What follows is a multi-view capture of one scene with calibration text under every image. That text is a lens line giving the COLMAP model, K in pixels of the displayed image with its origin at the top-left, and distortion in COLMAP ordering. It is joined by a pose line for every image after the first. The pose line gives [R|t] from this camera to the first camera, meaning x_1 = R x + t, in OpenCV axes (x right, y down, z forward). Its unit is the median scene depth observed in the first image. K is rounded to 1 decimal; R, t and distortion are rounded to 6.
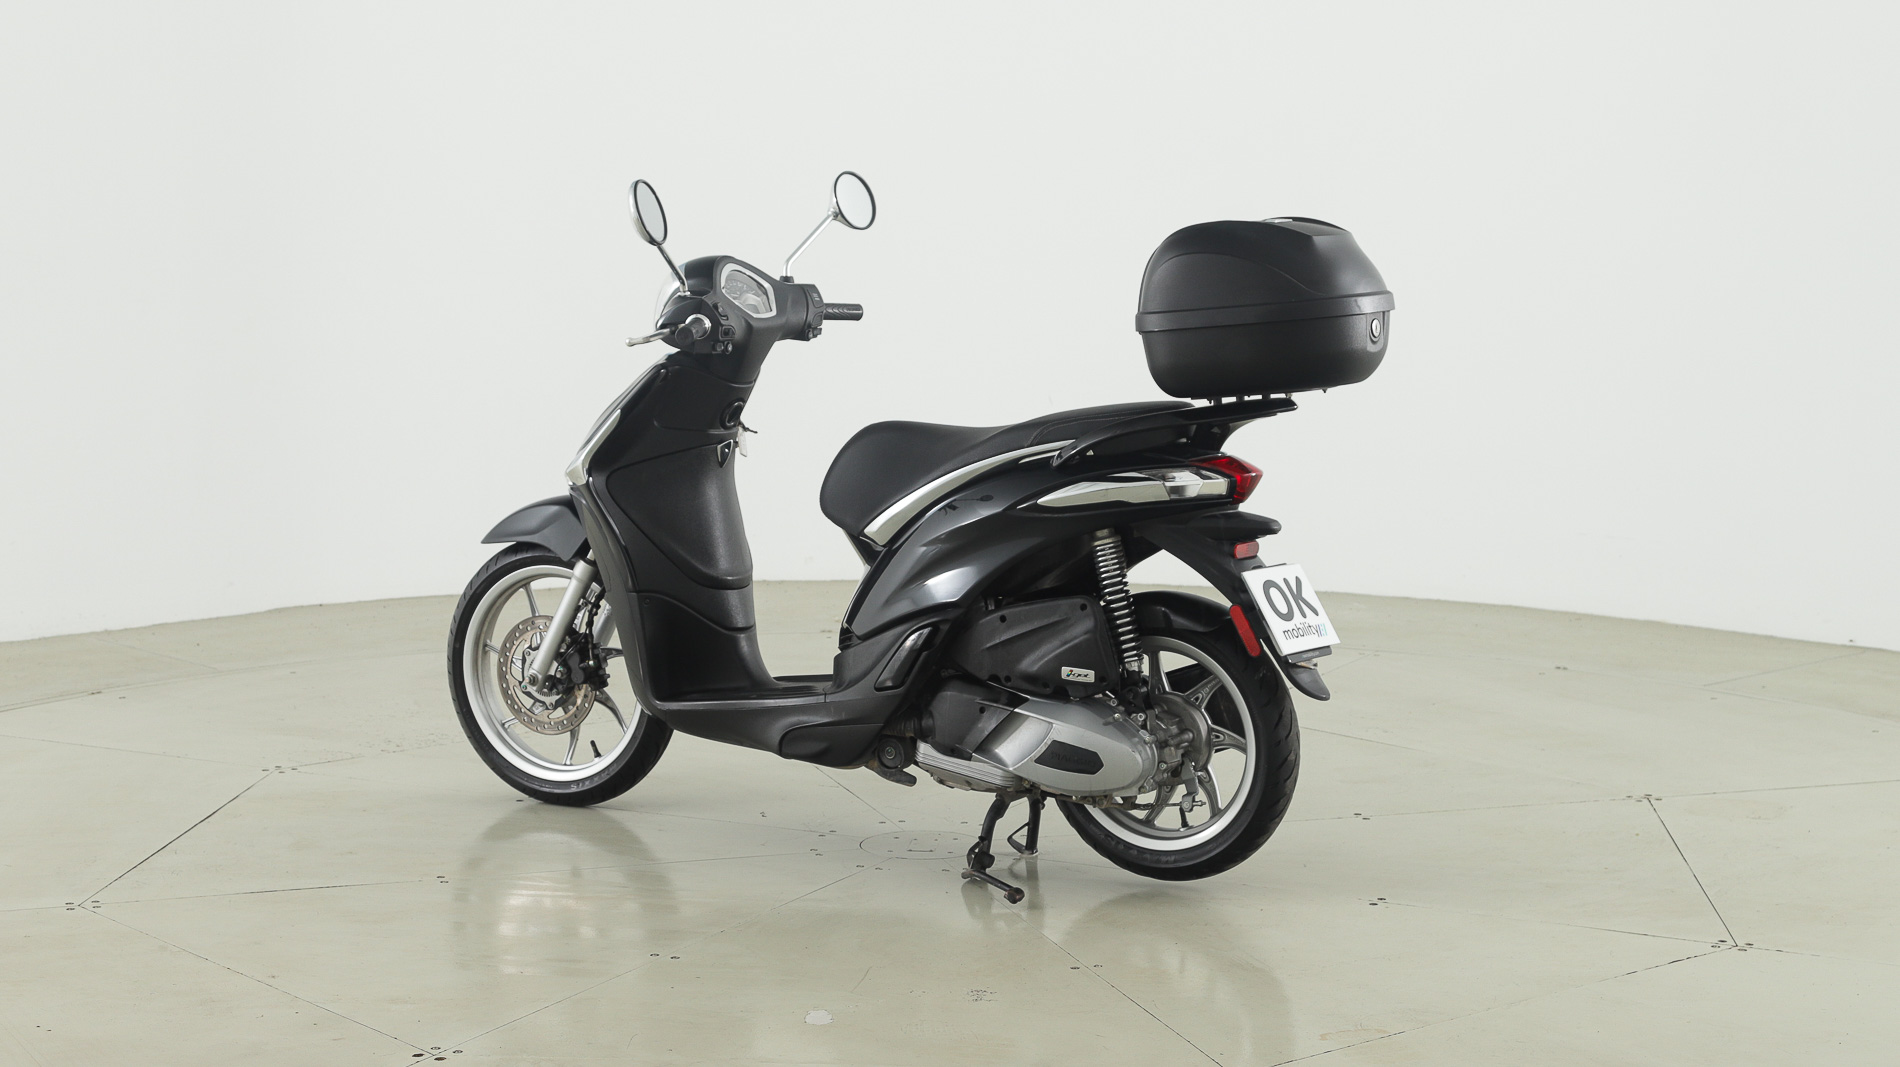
lens RADIAL K [[3141.2, 0, 951.1], [0, 3141.2, 642.2], [0, 0, 1]] dist [0.009015, -0.002378]
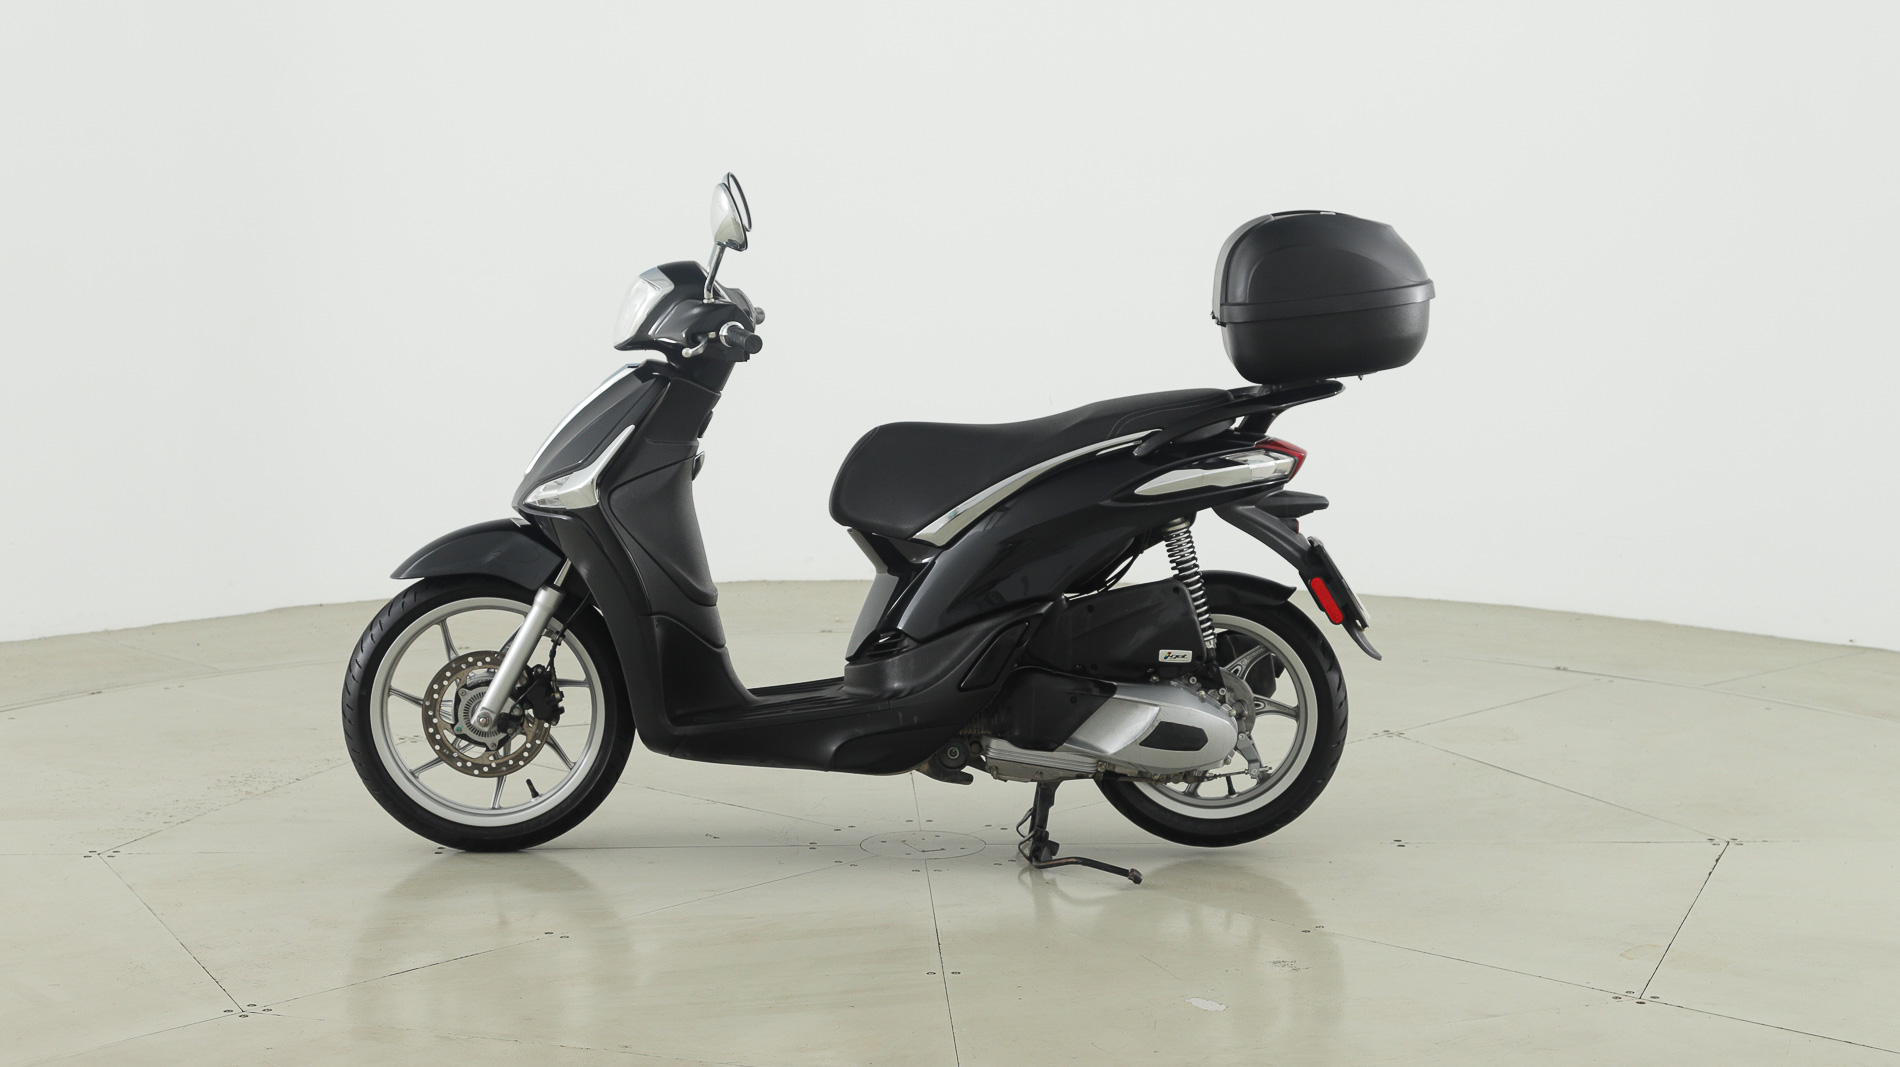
lens RADIAL K [[3141.2, 0, 951.1], [0, 3141.2, 642.2], [0, 0, 1]] dist [0.009015, -0.002378]
pose [[0.865981, -0.079244, 0.493759, -0.518047], [0.081213, 0.996543, 0.017500, -0.017848], [-0.493439, 0.024945, 0.869423, 0.126949]]
